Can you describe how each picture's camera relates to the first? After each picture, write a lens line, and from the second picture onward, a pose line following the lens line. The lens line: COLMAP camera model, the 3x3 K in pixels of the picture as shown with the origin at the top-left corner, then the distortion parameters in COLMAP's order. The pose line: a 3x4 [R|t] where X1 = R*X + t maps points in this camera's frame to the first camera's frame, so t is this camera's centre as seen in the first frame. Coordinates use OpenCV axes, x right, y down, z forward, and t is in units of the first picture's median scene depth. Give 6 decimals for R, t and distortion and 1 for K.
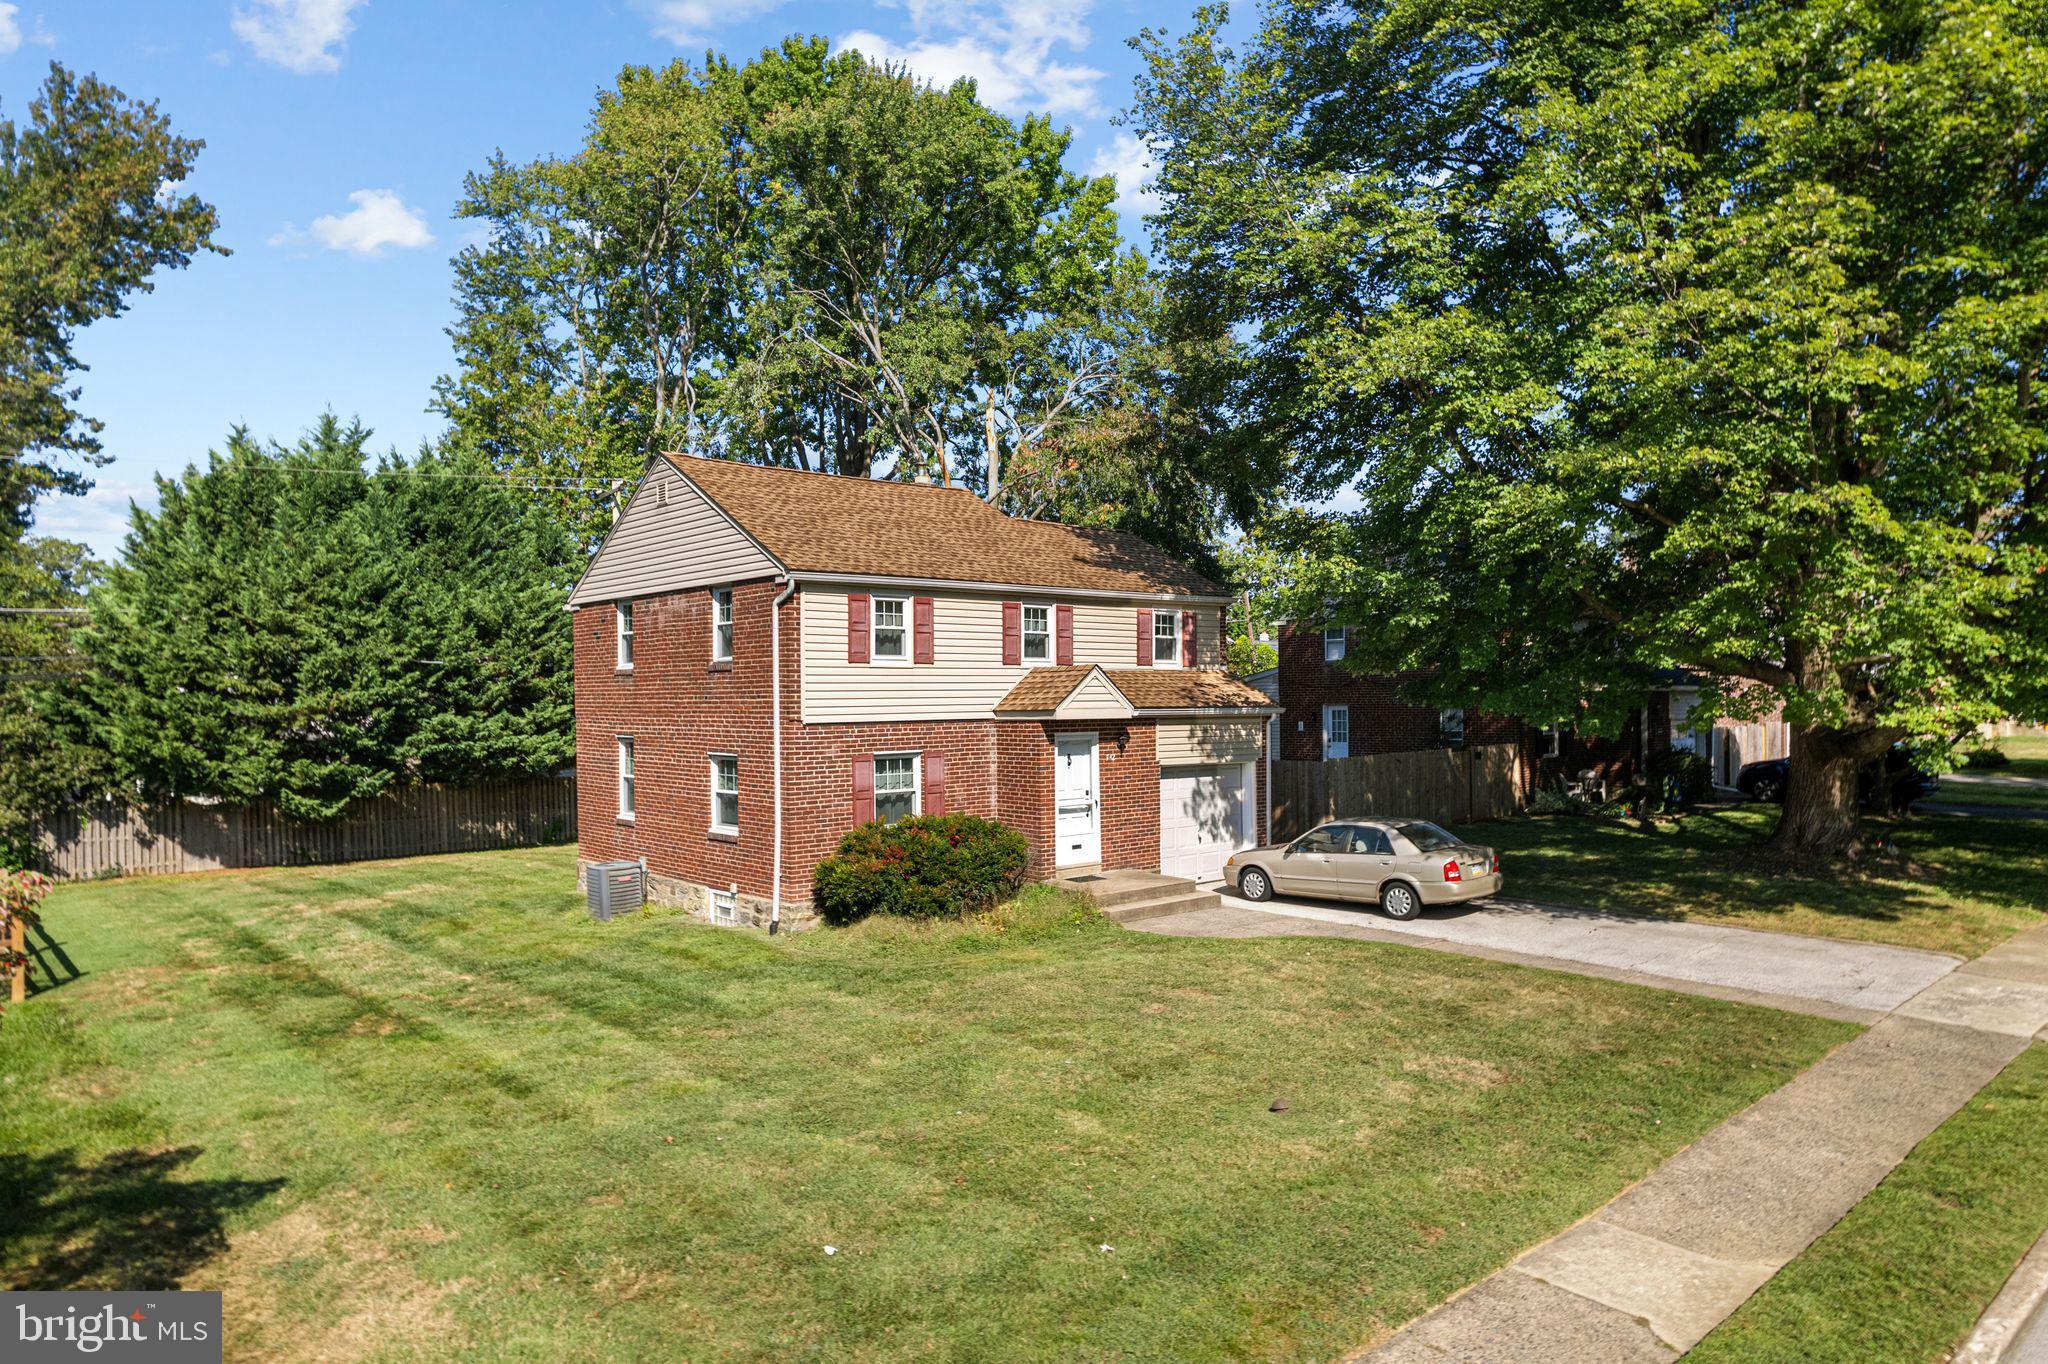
lens RADIAL K [[1286.2, 0, 1024.0], [0, 1286.2, 682.0], [0, 0, 1]] dist [0.004940, 0.001819]
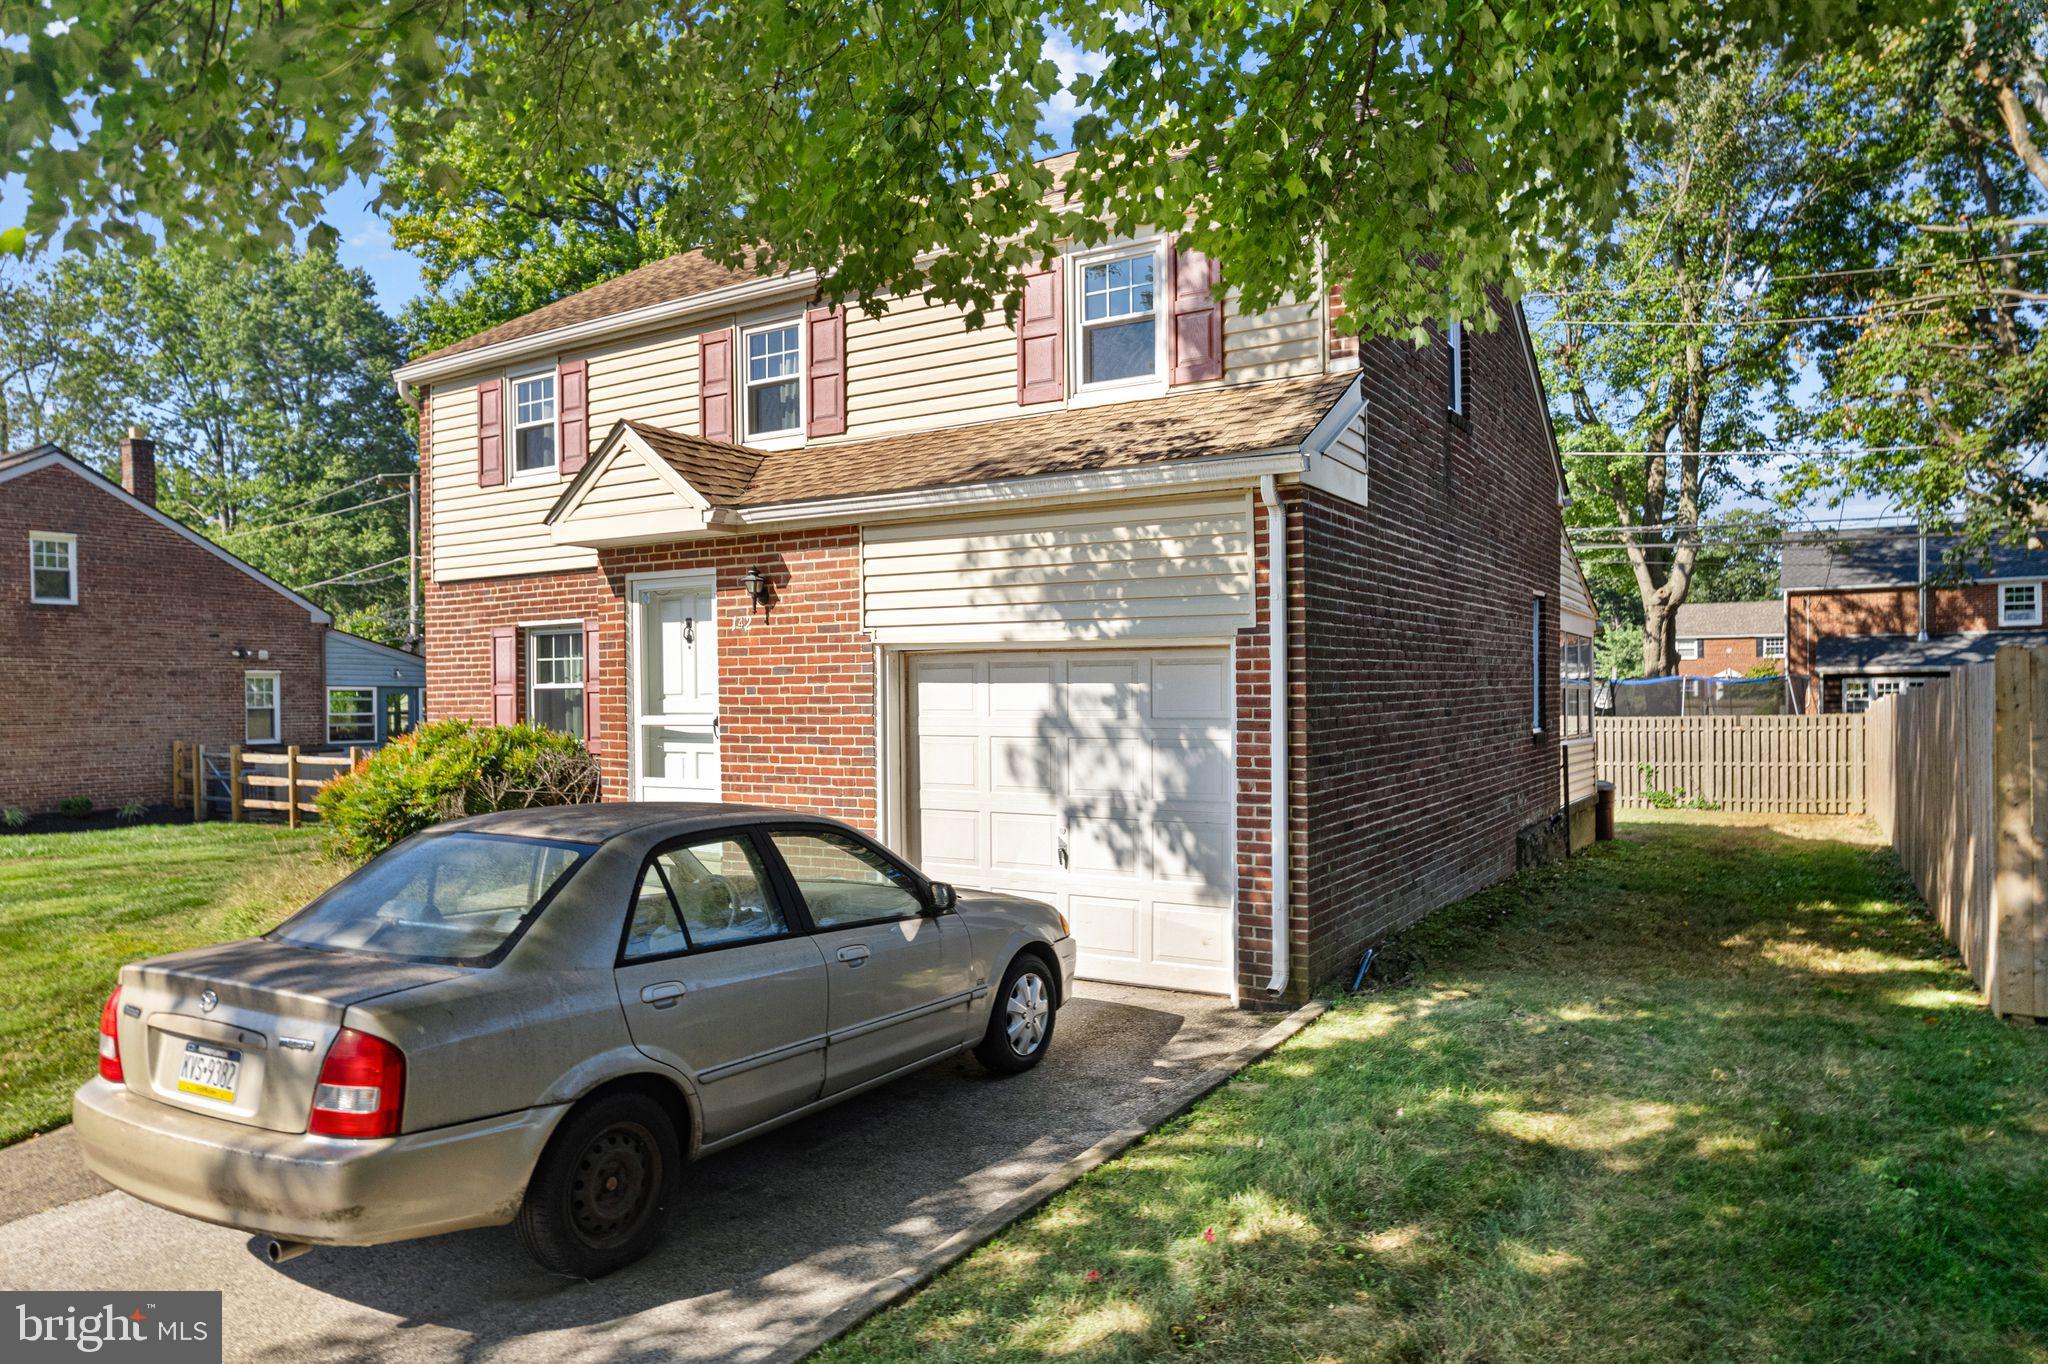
lens RADIAL K [[1286.2, 0, 1024.0], [0, 1286.2, 682.0], [0, 0, 1]] dist [0.004940, 0.001819]
pose [[0.272740, 0.008278, -0.962052, 0.569270], [0.028418, 0.999457, 0.016657, 0.080473], [0.961668, -0.031882, 0.272357, 1.055315]]
